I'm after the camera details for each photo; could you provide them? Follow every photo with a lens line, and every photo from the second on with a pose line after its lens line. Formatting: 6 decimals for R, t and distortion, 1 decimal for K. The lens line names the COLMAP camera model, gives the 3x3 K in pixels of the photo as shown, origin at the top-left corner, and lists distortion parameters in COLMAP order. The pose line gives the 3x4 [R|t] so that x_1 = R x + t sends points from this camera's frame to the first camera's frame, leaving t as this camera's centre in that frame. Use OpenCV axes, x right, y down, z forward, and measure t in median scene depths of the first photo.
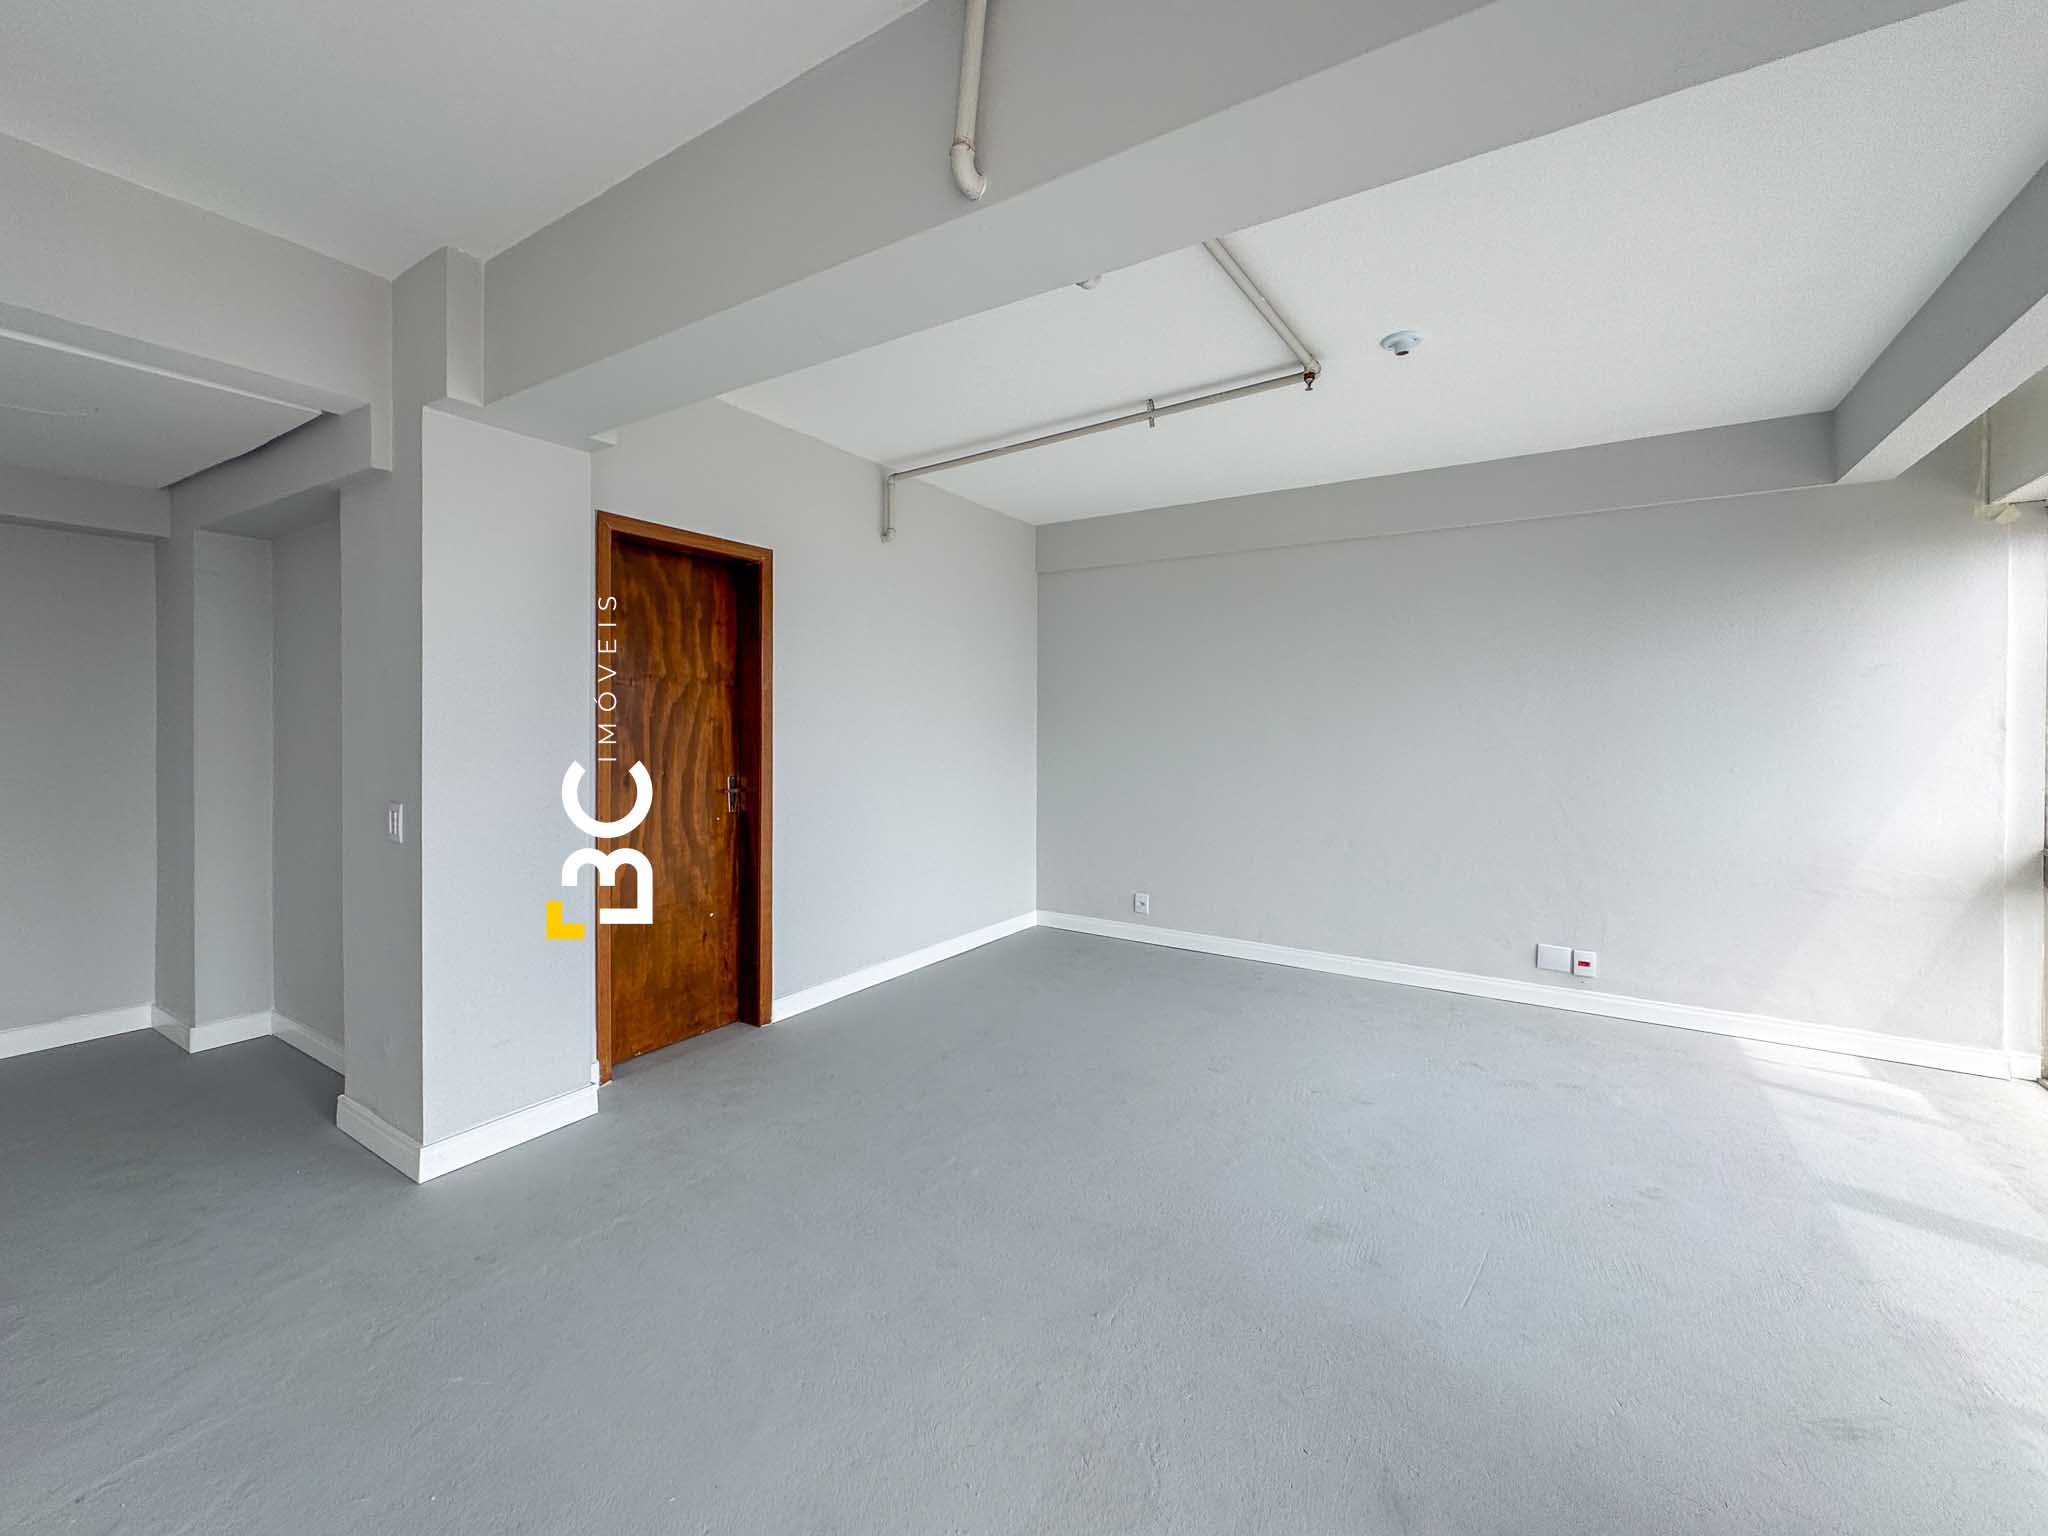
lens RADIAL K [[856.8, 0, 1031.3], [0, 856.8, 755.1], [0, 0, 1]] dist [-0.005677, 0.000827]
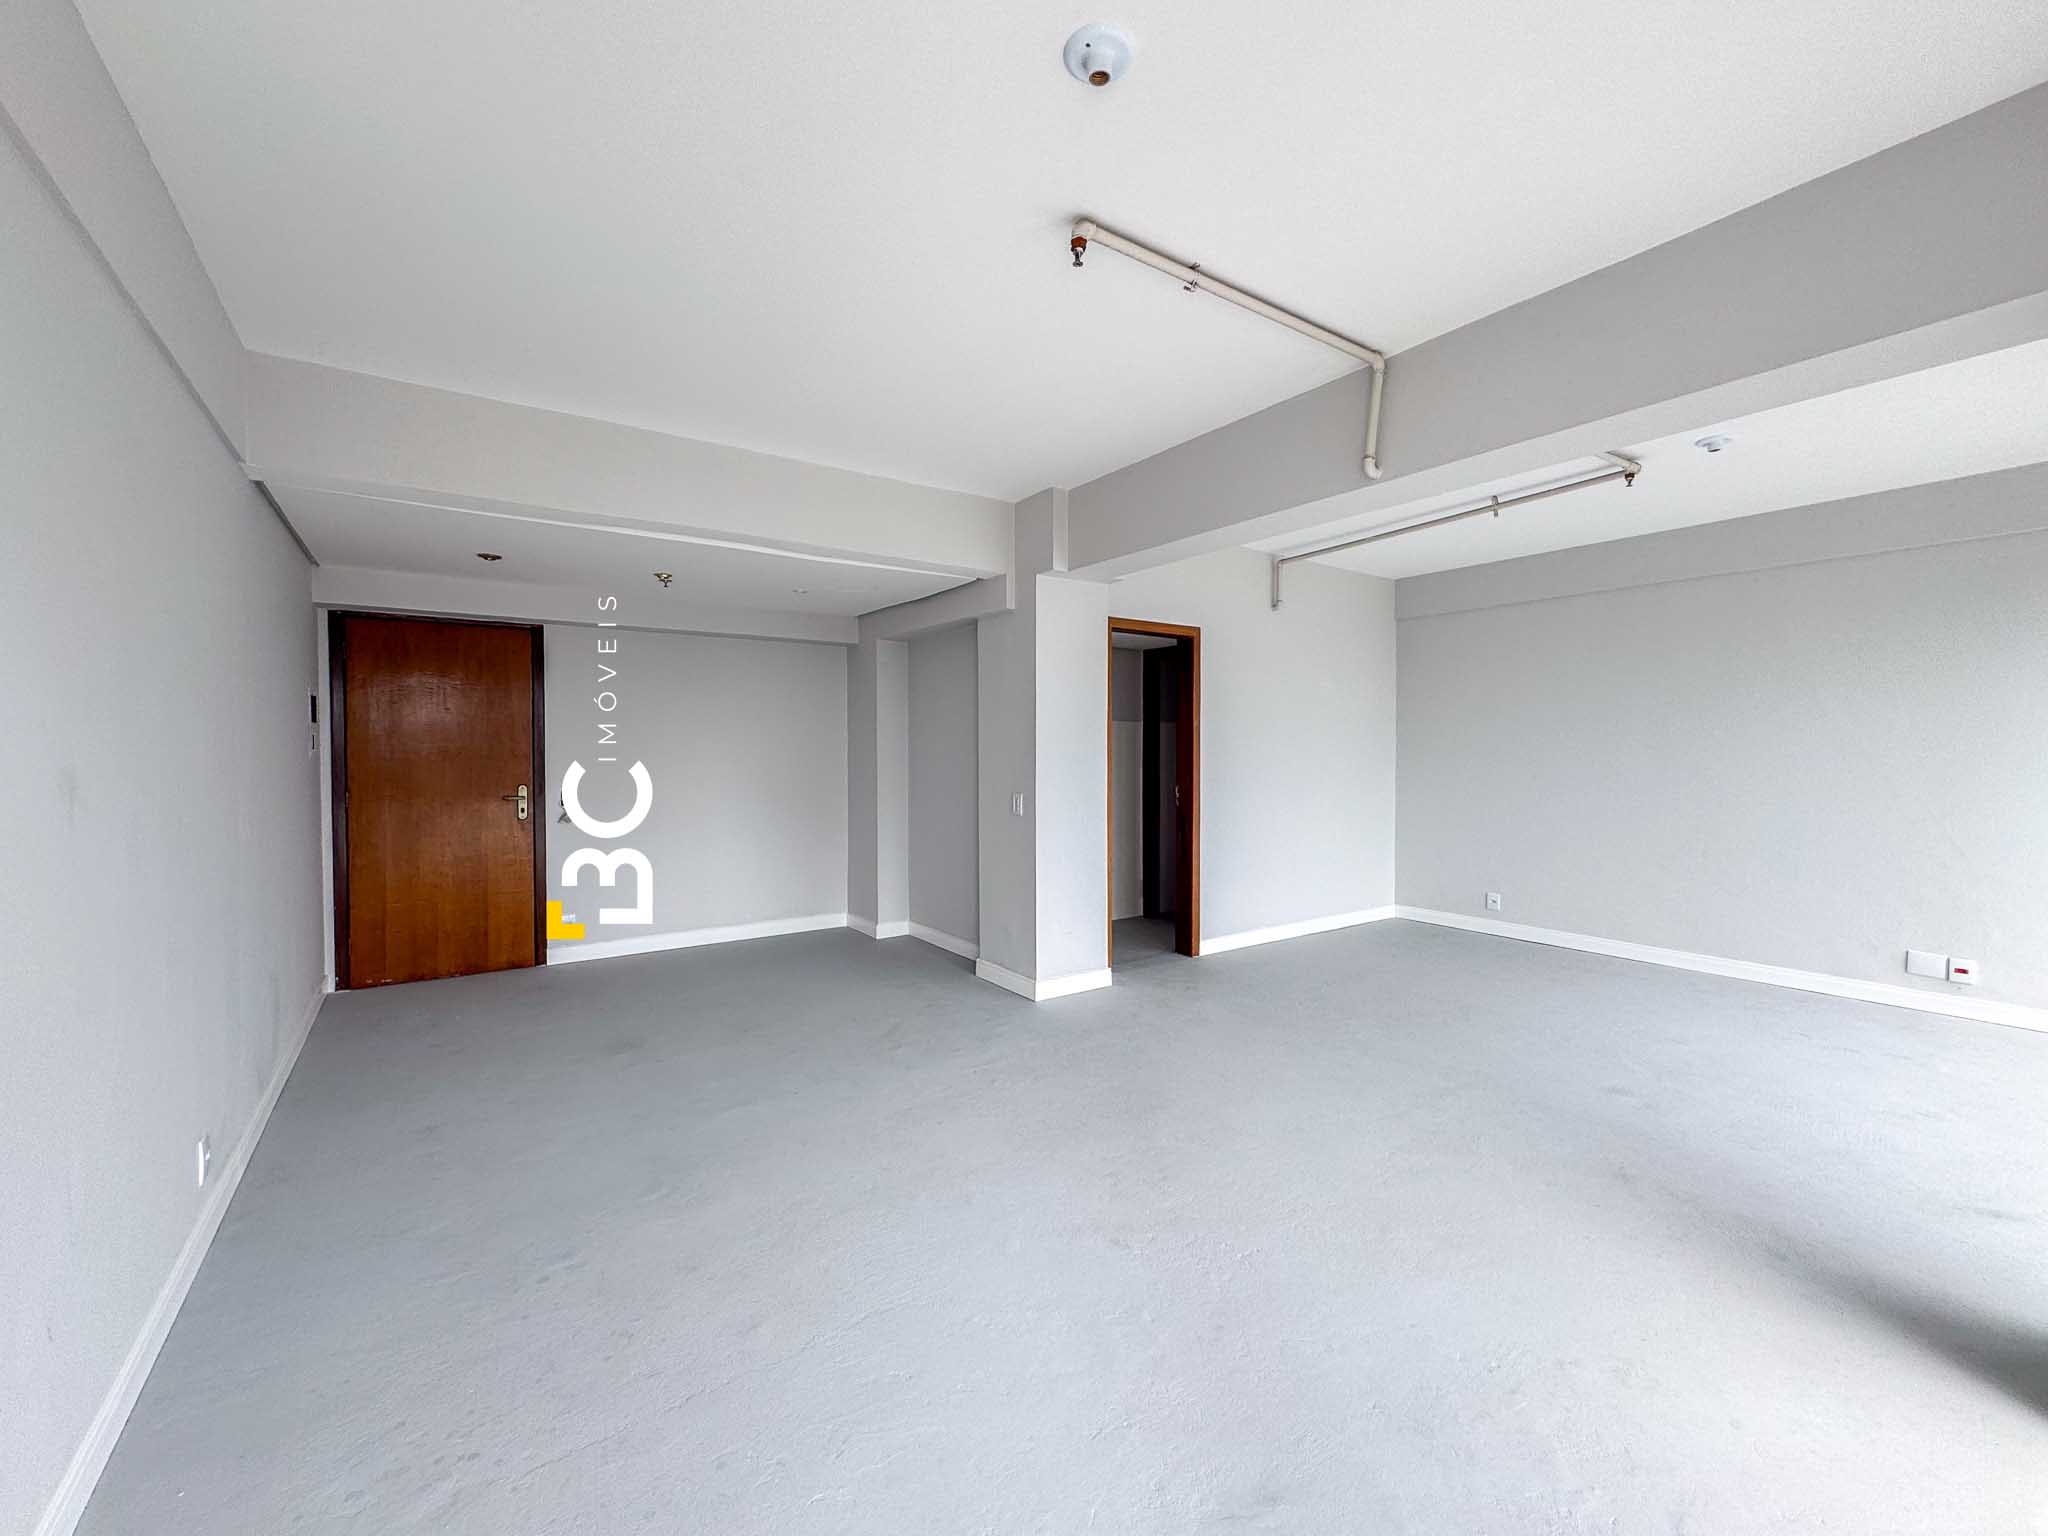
lens RADIAL K [[856.8, 0, 1043.7], [0, 856.8, 775.5], [0, 0, 1]] dist [-0.005677, 0.000827]
pose [[0.930590, 0.003037, -0.366051, -0.021125], [-0.004975, 0.999978, -0.004351, 0.017024], [0.366030, 0.005870, 0.930585, -0.448949]]
